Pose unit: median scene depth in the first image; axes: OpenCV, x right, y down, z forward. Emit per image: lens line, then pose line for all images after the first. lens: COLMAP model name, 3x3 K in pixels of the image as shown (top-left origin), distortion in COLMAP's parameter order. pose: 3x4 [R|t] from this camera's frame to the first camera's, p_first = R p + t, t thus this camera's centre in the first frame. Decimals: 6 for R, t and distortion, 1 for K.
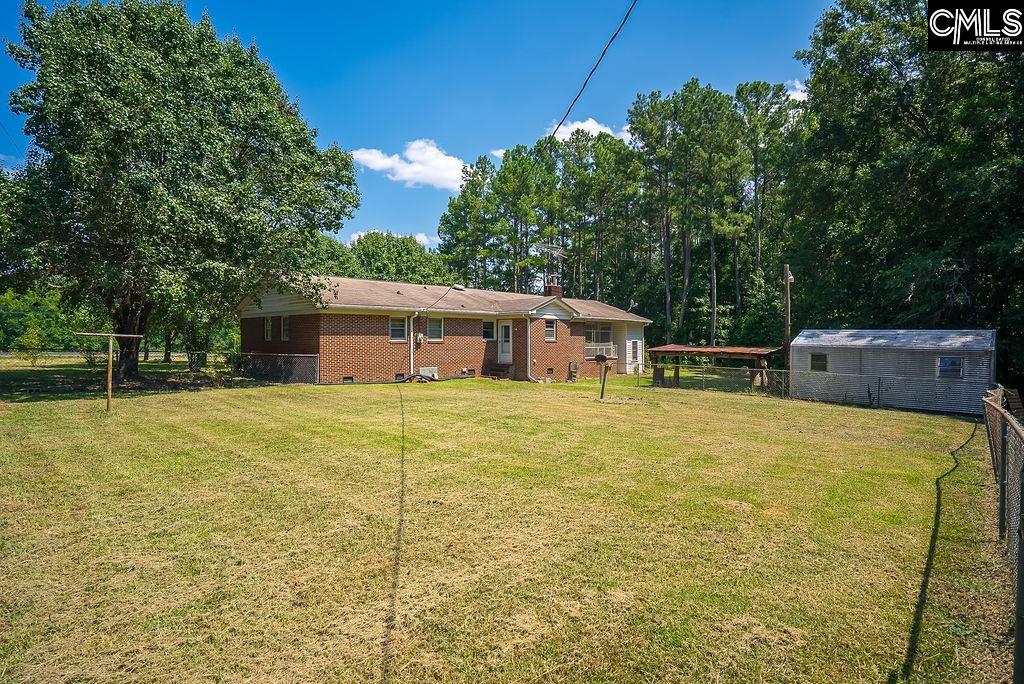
lens RADIAL K [[470.4, 0, 512.0], [0, 470.4, 342.0], [0, 0, 1]] dist [-0.000342, 0.000005]
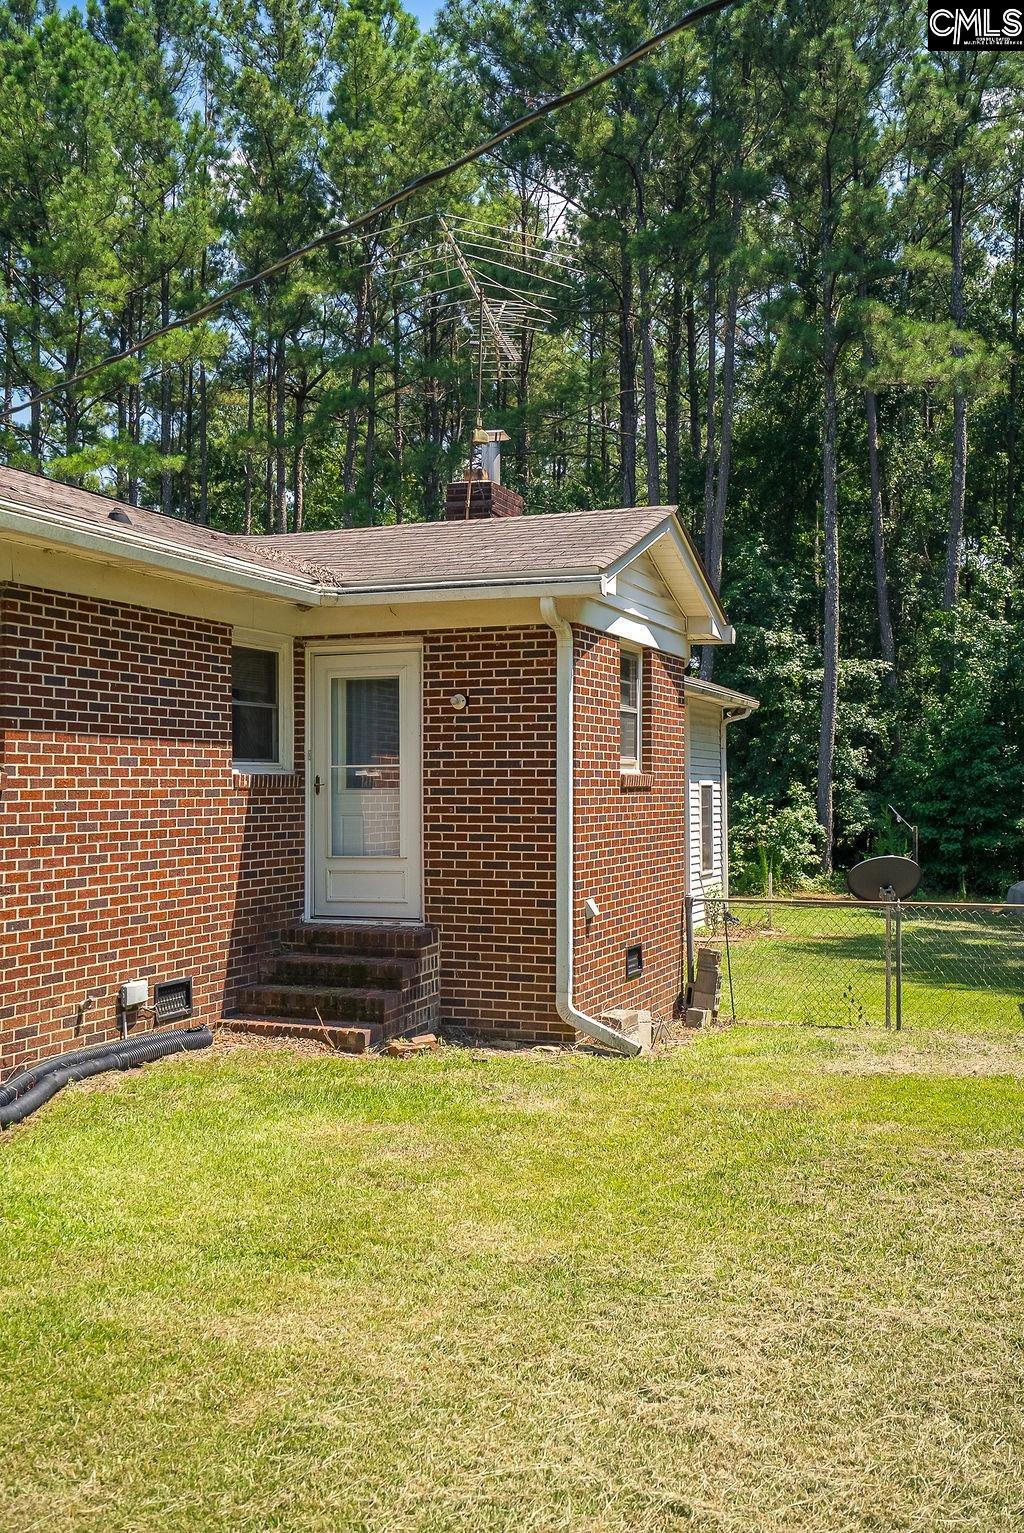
lens RADIAL K [[1491.4, 0, 512.0], [0, 1491.4, 766.5], [0, 0, 1]] dist [0.000957, 0.000119]
pose [[0.914094, 0.006721, 0.405447, -0.166696], [0.001391, 0.999805, -0.019708, 0.003552], [-0.405501, 0.018579, 0.913906, 0.541015]]
